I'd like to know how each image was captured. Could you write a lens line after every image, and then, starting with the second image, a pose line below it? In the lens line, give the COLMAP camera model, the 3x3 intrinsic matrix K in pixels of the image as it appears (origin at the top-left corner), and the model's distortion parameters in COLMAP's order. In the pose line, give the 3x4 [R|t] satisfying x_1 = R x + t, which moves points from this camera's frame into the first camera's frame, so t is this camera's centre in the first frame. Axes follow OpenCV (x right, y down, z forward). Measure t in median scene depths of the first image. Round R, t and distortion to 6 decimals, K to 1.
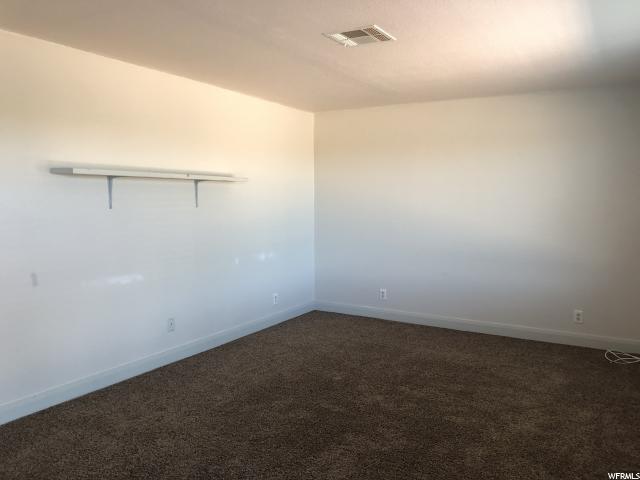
lens RADIAL K [[517.5, 0, 322.3], [0, 517.5, 239.5], [0, 0, 1]] dist [0.036846, -0.028162]
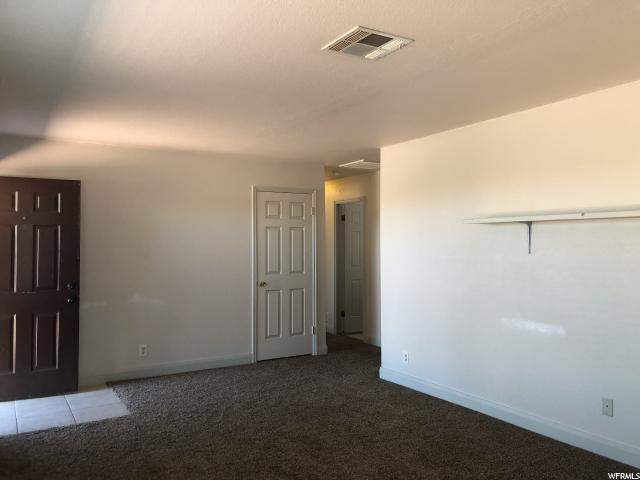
lens RADIAL K [[517.5, 0, 321.9], [0, 517.5, 241.1], [0, 0, 1]] dist [0.036846, -0.028162]
pose [[-0.478865, -0.007212, -0.877859, 0.684612], [-0.073593, 0.996776, 0.031956, -0.086179], [0.874798, 0.079907, -0.477852, 1.127621]]
